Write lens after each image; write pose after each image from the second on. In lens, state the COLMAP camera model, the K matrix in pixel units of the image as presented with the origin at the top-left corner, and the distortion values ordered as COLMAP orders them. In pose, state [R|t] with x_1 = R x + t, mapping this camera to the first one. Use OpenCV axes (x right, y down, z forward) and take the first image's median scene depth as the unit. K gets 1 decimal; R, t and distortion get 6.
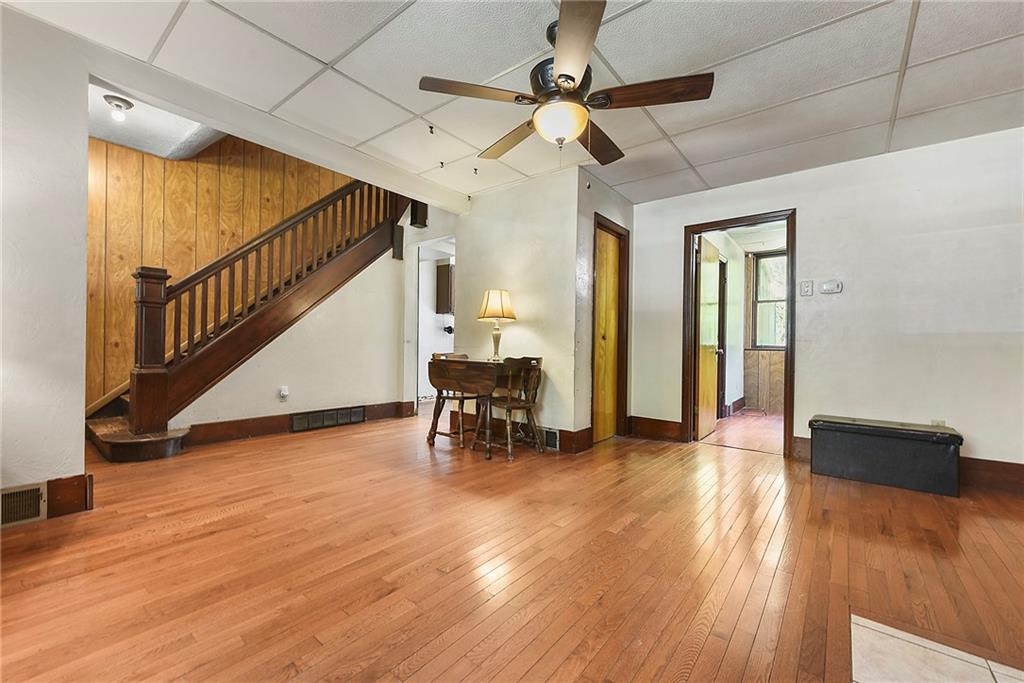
lens RADIAL K [[424.0, 0, 508.9], [0, 424.0, 333.0], [0, 0, 1]] dist [0.003745, -0.001219]
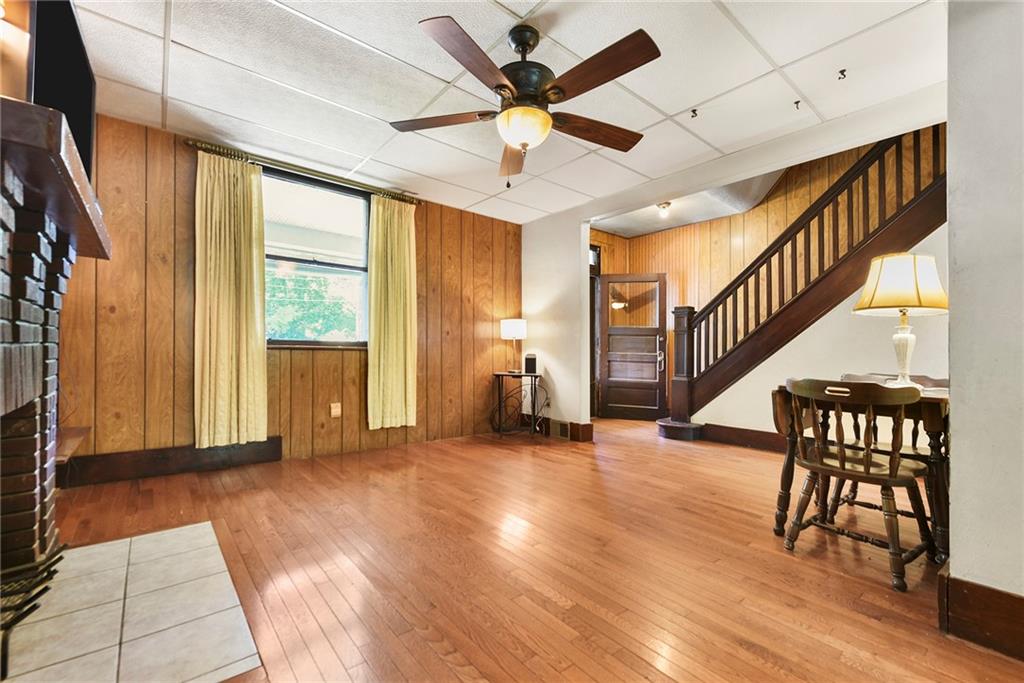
lens RADIAL K [[424.0, 0, 506.7], [0, 424.0, 345.4], [0, 0, 1]] dist [0.003745, -0.001219]
pose [[-0.207449, -0.042290, -0.977331, 0.636508], [0.007265, 0.998971, -0.044769, 0.034889], [0.978219, -0.016388, -0.206928, 0.682507]]
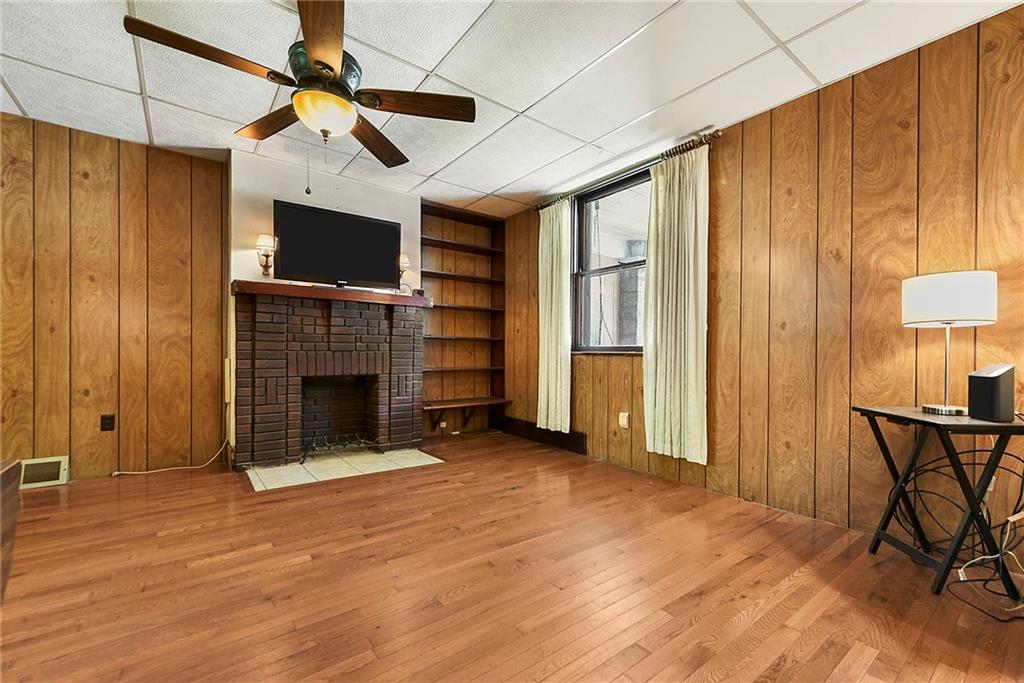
lens RADIAL K [[424.0, 0, 514.8], [0, 424.0, 355.7], [0, 0, 1]] dist [0.003745, -0.001219]
pose [[-0.972128, -0.035720, 0.231713, -0.286891], [-0.039982, 0.999106, -0.013722, 0.020052], [-0.231015, -0.022604, -0.972687, 1.061141]]
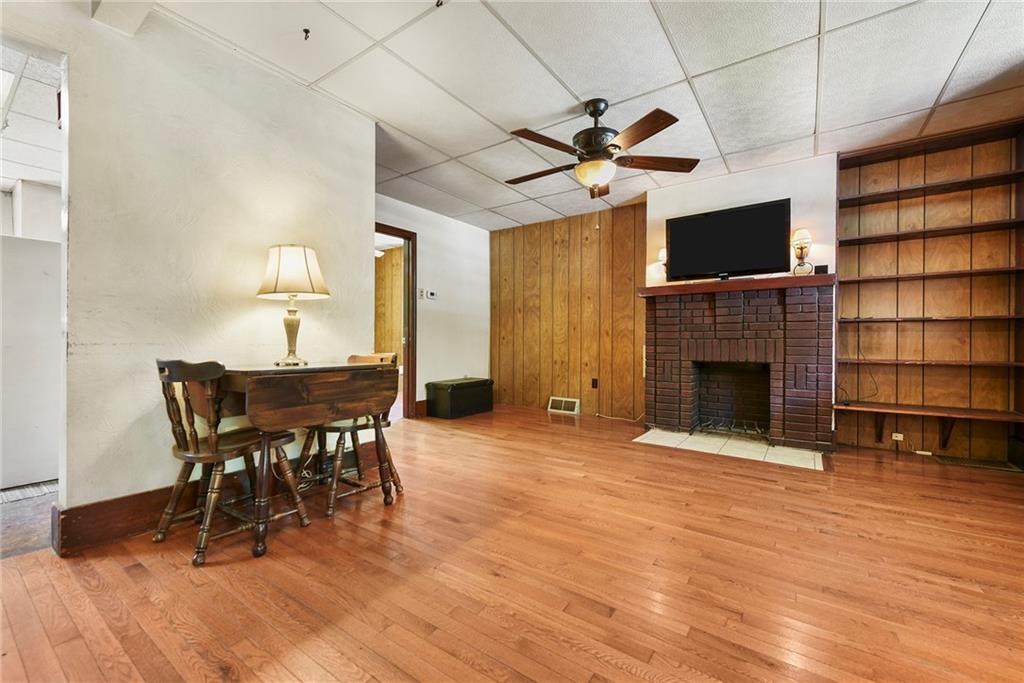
lens RADIAL K [[424.0, 0, 502.2], [0, 424.0, 343.7], [0, 0, 1]] dist [0.003745, -0.001219]
pose [[-0.049417, -0.032964, 0.998234, -0.696809], [-0.031034, 0.999023, 0.031454, 0.007983], [-0.998296, -0.029425, -0.050392, 0.798384]]
